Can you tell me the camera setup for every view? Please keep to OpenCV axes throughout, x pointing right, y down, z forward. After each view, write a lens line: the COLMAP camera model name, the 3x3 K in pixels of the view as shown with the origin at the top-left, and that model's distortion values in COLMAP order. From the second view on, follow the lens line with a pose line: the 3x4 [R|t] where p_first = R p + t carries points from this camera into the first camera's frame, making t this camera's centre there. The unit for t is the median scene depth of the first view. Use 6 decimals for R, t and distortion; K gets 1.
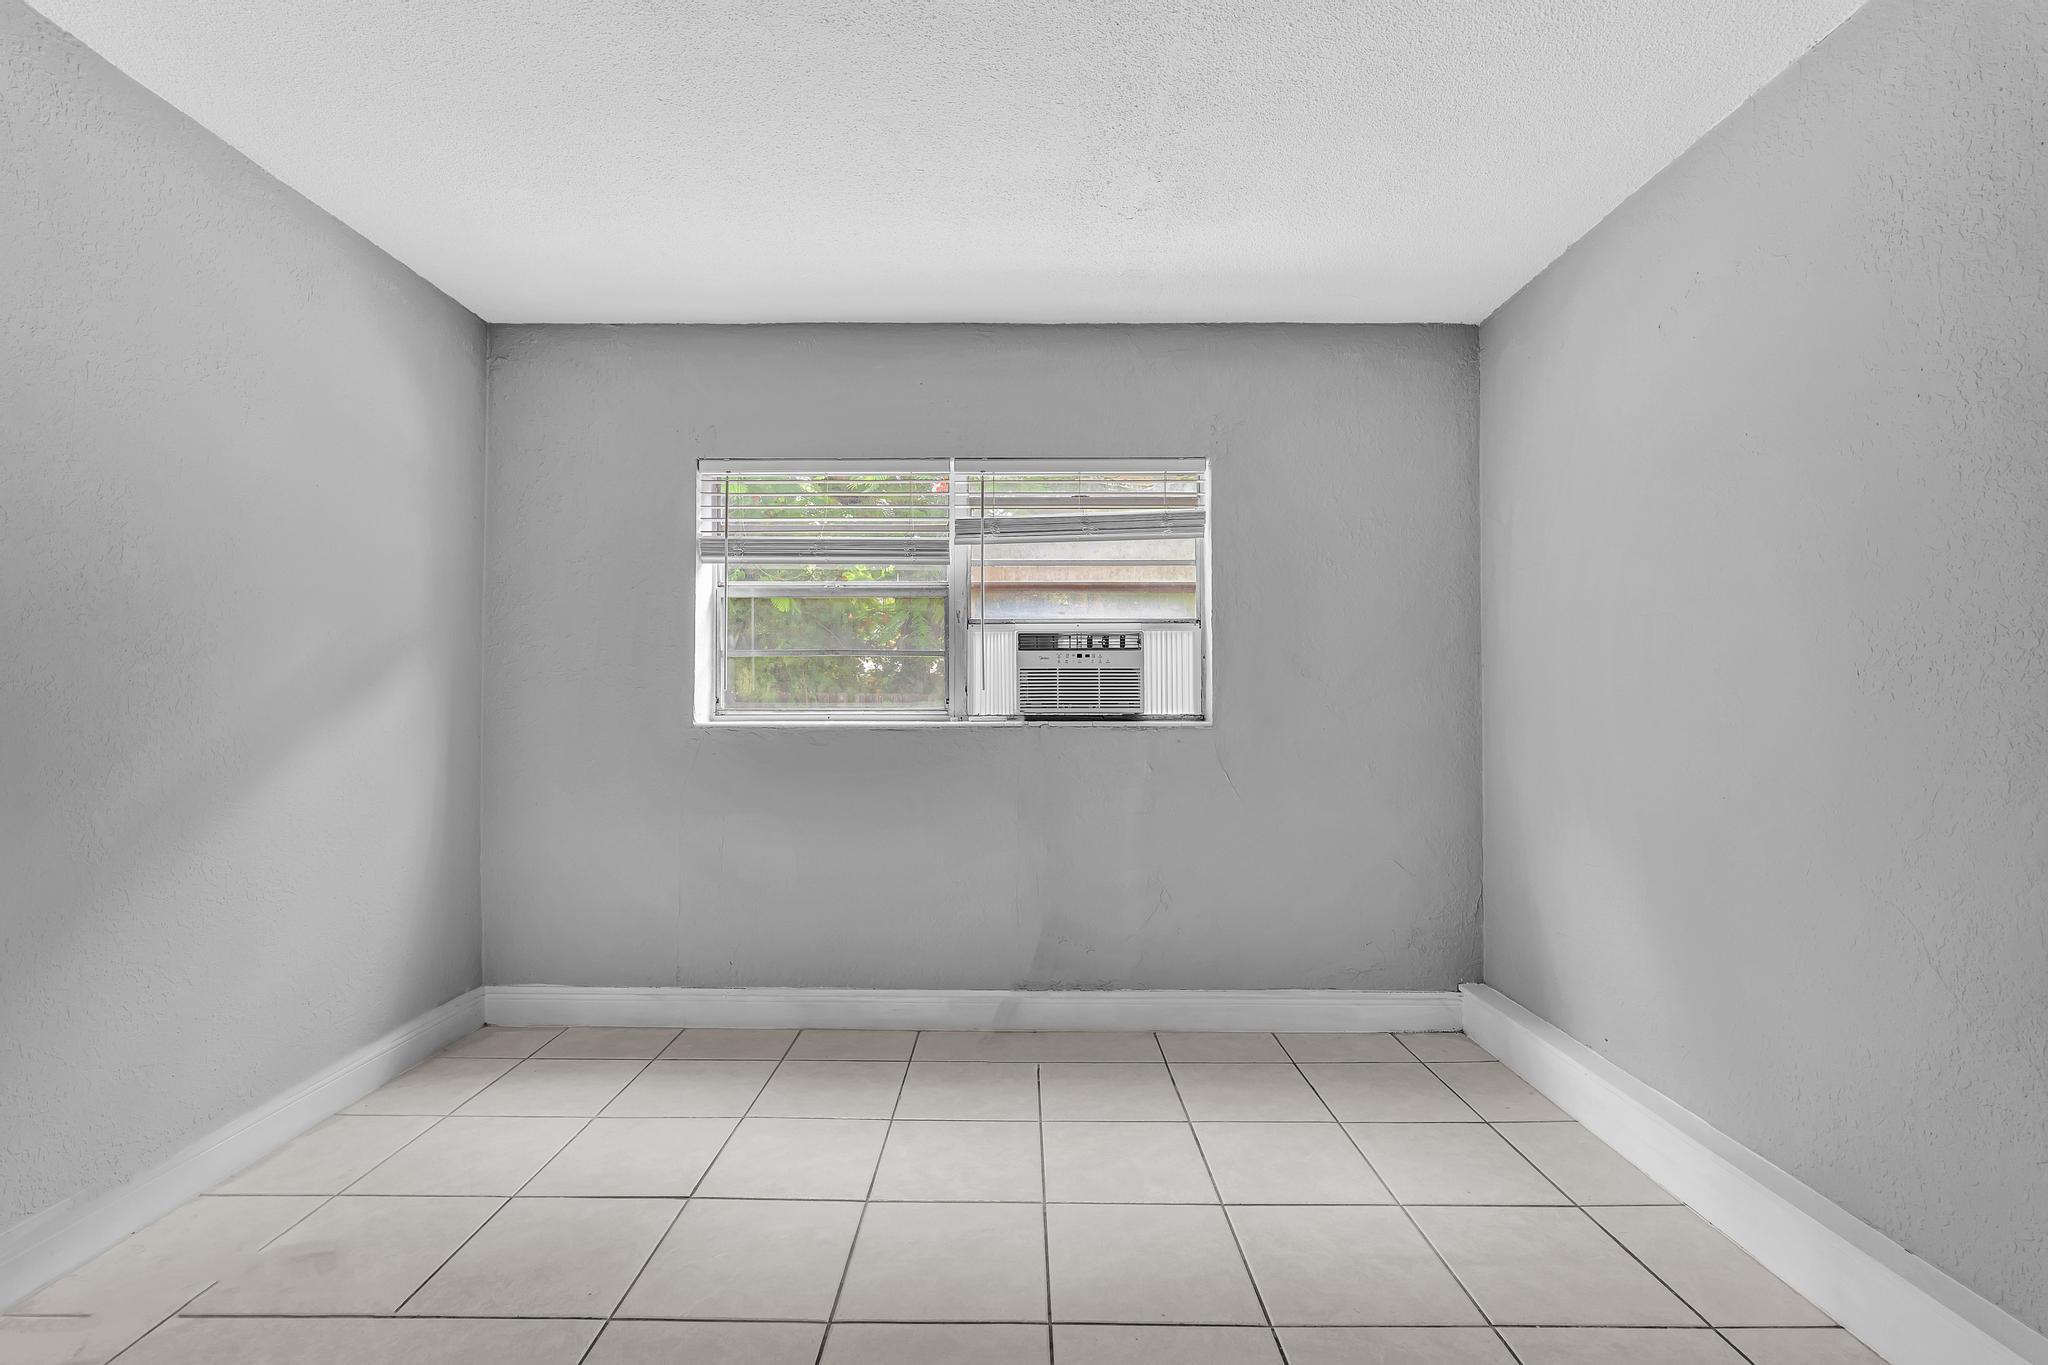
lens RADIAL K [[938.6, 0, 1019.4], [0, 938.6, 690.2], [0, 0, 1]] dist [-0.003677, -0.000795]
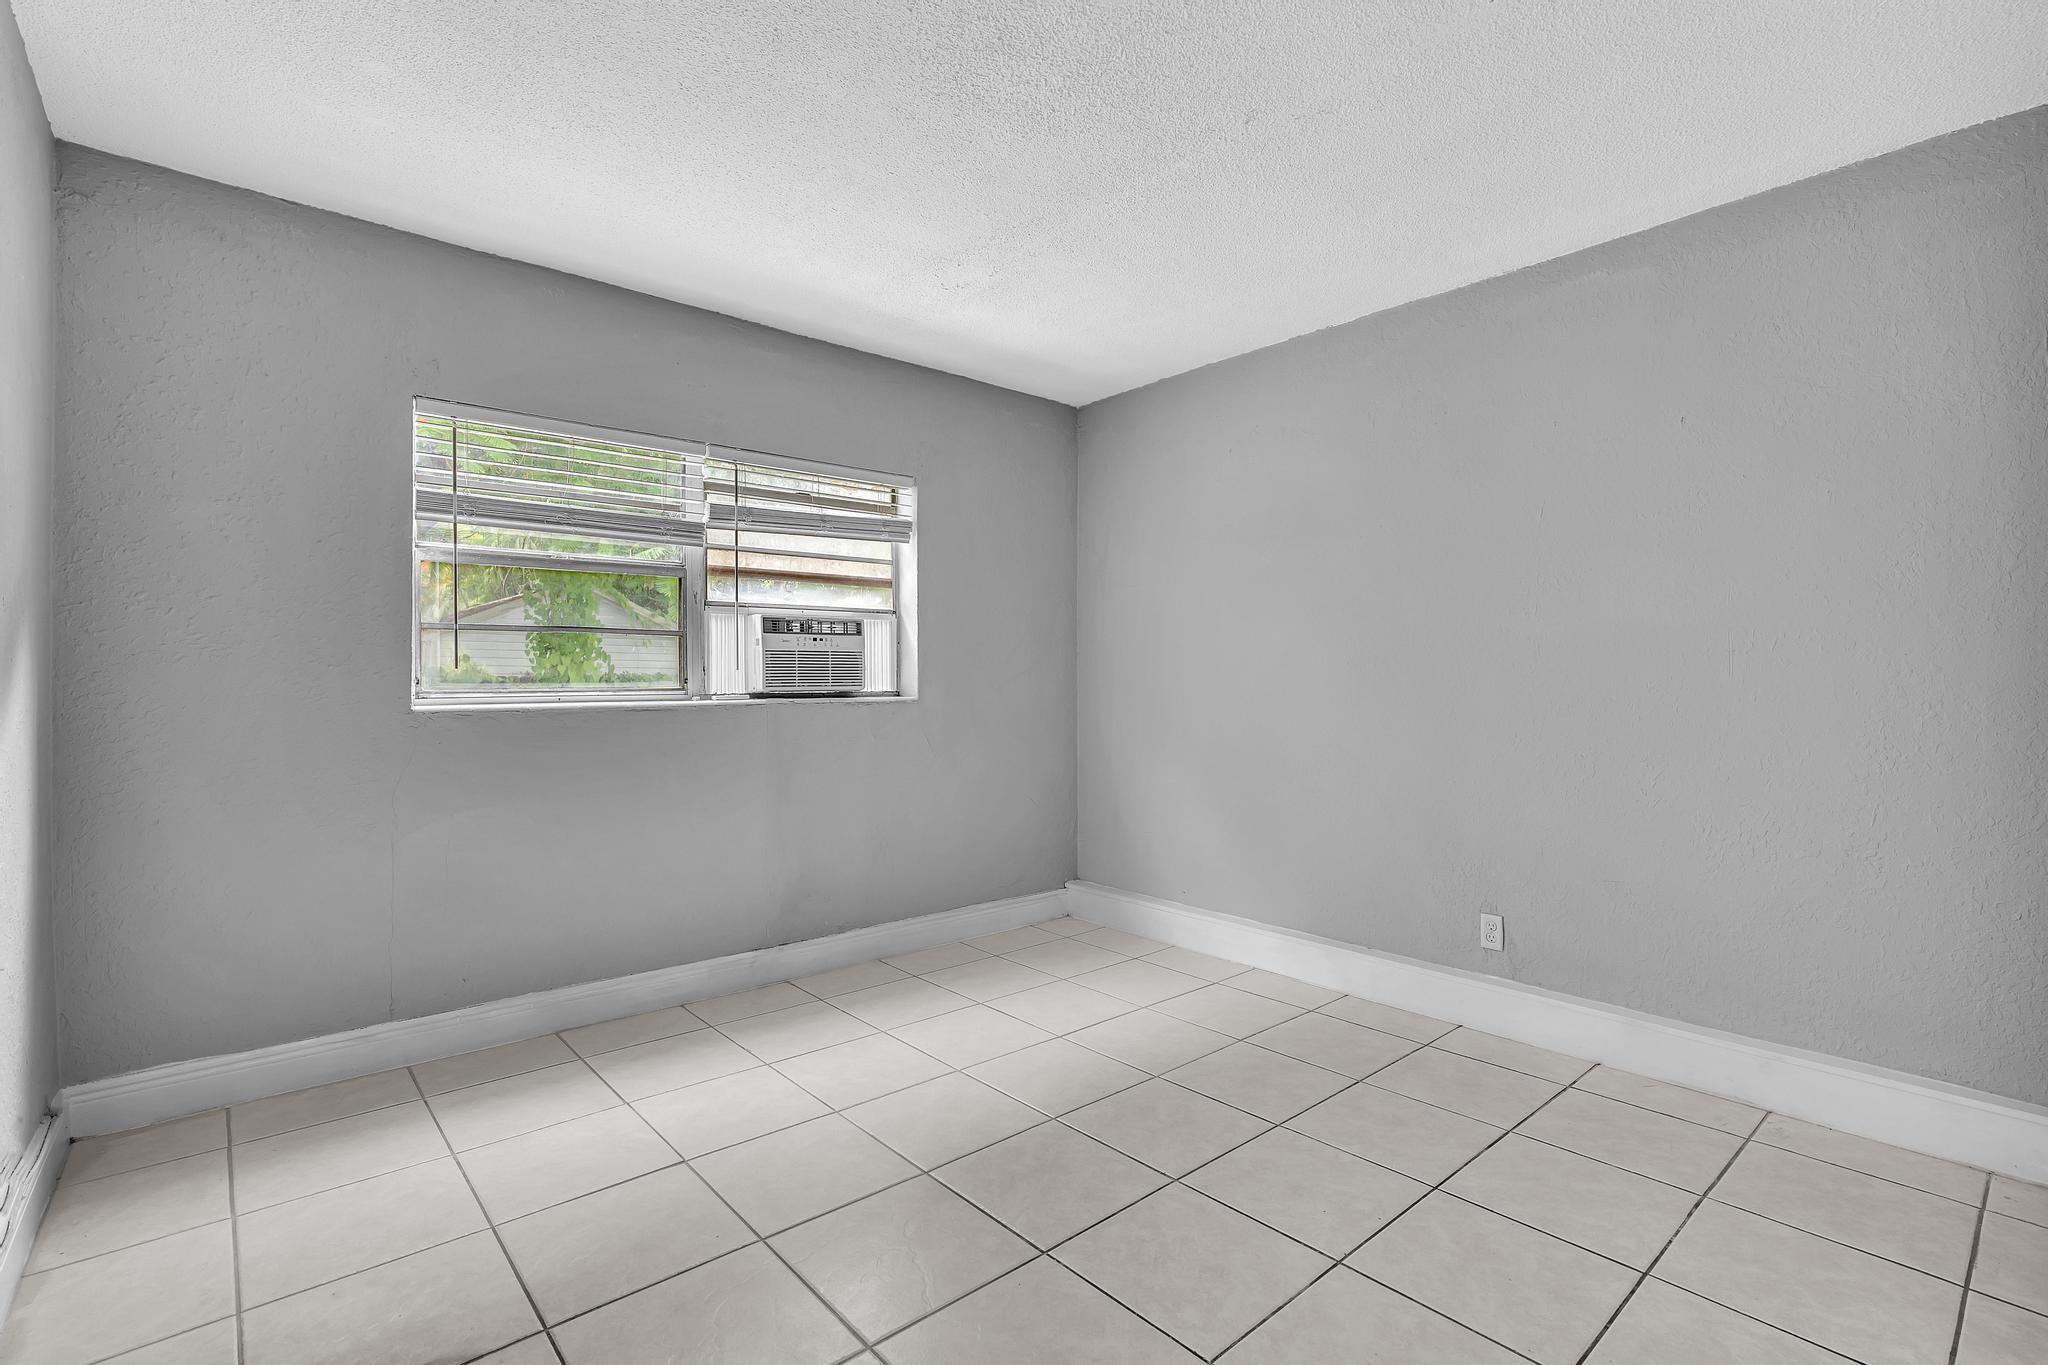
lens RADIAL K [[950.8, 0, 1065.4], [0, 950.8, 688.6], [0, 0, 1]] dist [-0.001005, -0.000071]
pose [[0.733865, -0.009737, 0.679225, -0.483567], [-0.004903, 0.999795, 0.019631, -0.002029], [-0.679277, -0.017737, 0.733667, -0.030342]]
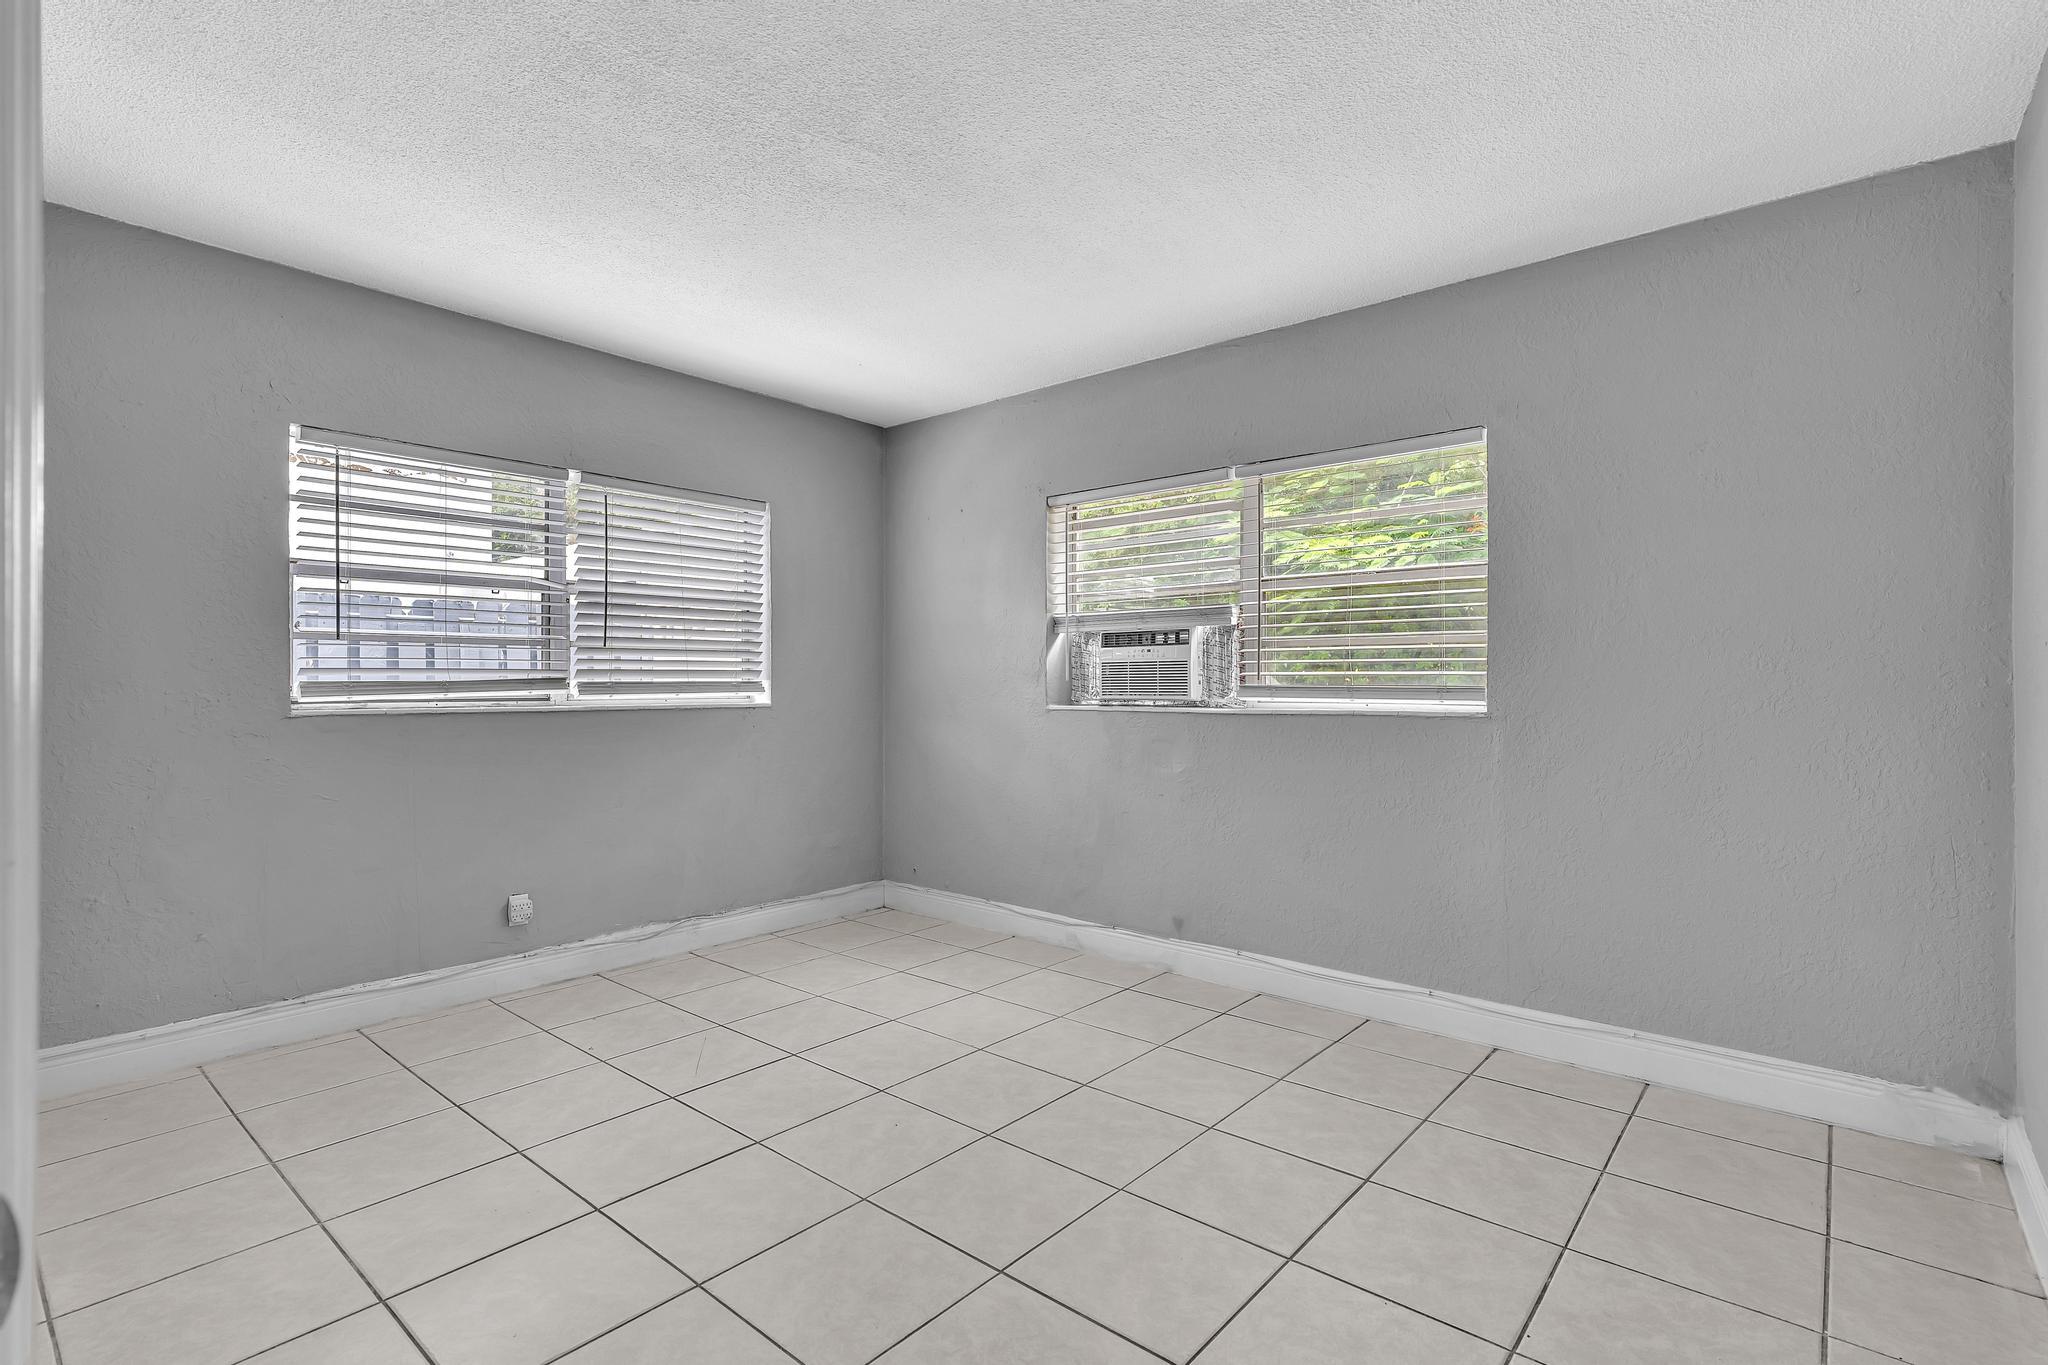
lens RADIAL K [[938.6, 0, 1019.4], [0, 938.6, 690.2], [0, 0, 1]] dist [-0.003677, -0.000795]
pose [[0.754810, -0.002197, -0.655940, 0.723112], [0.008859, 0.999937, 0.006845, 0.003928], [0.655884, -0.010978, 0.754782, 0.000942]]
